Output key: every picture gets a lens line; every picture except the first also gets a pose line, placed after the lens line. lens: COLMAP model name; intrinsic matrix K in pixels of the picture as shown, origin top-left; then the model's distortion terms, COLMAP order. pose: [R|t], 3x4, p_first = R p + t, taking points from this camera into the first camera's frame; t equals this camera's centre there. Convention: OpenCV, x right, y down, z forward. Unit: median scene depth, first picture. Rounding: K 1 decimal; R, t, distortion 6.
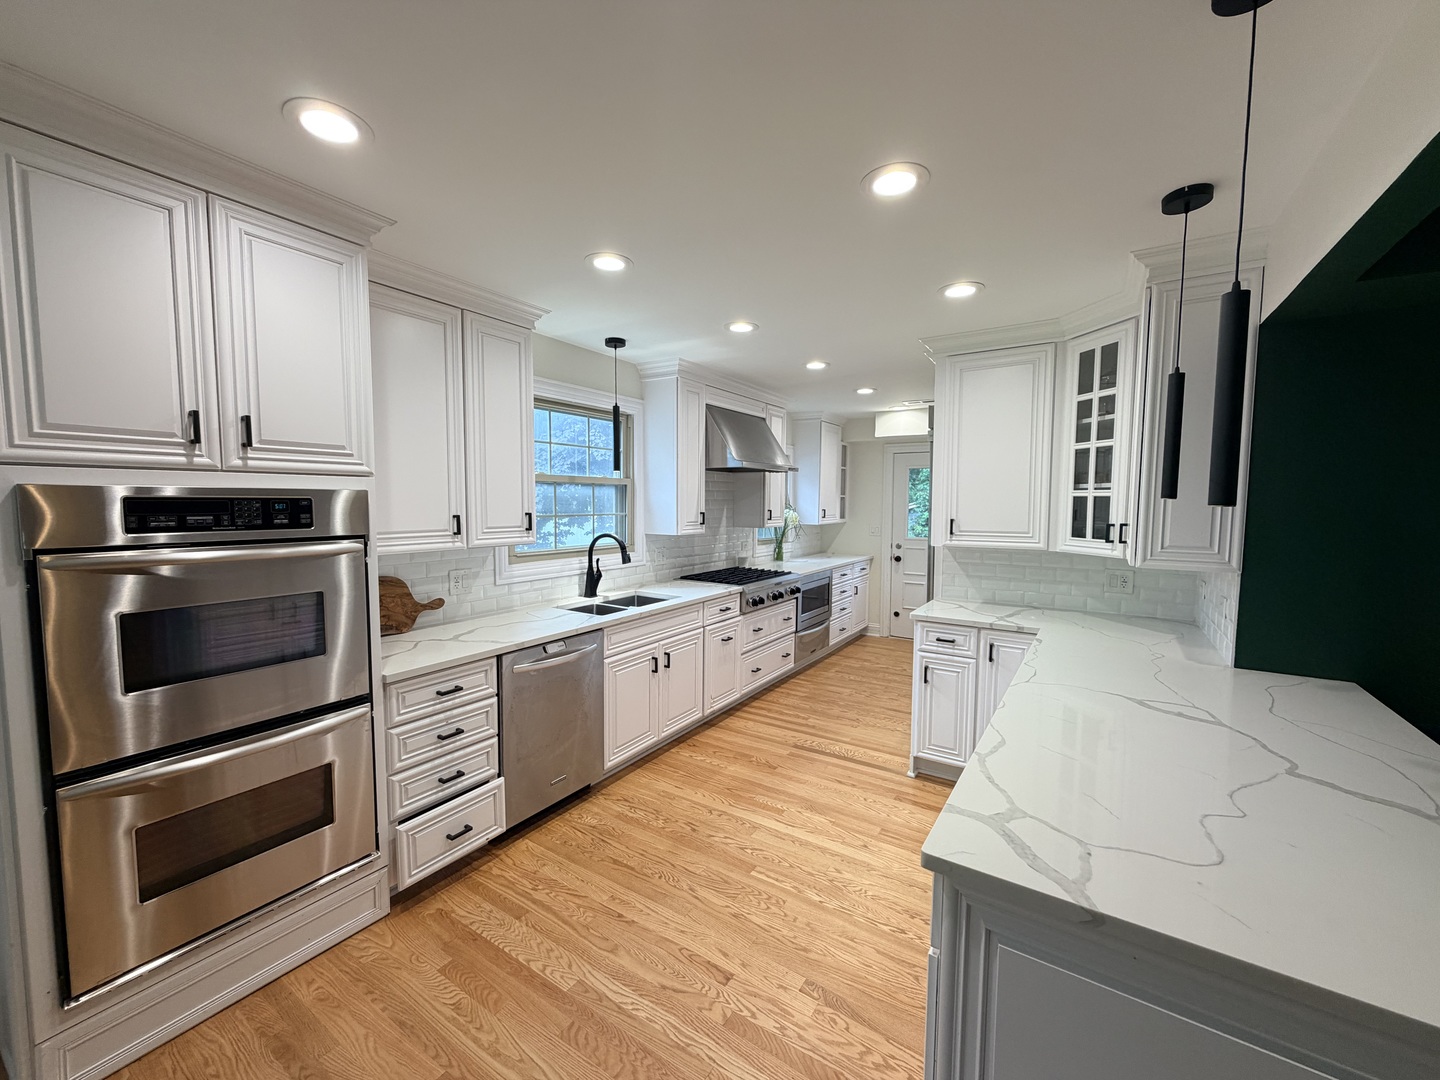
lens RADIAL K [[578.1, 0, 720.0], [0, 578.1, 540.0], [0, 0, 1]] dist [0.000814, 0.000429]
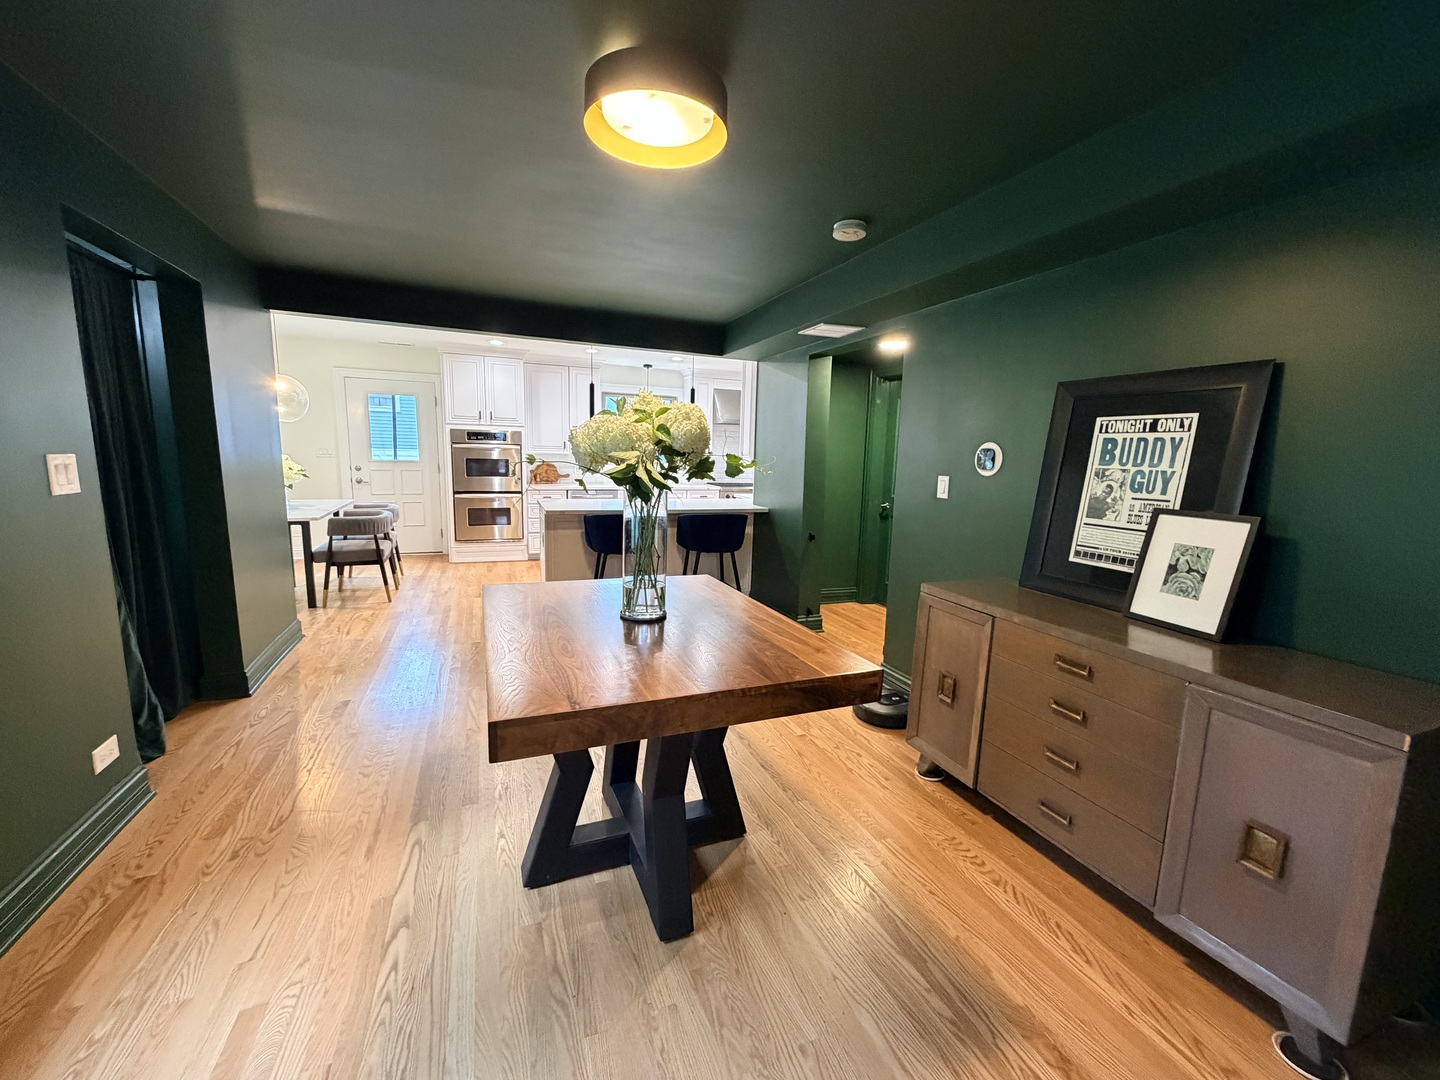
lens RADIAL K [[578.1, 0, 720.0], [0, 578.1, 540.0], [0, 0, 1]] dist [0.000814, 0.000429]
pose [[0.826147, 0.101446, -0.554247, 1.632735], [-0.061509, 0.994018, 0.090254, 0.122090], [0.560087, -0.040472, 0.827445, -0.843383]]
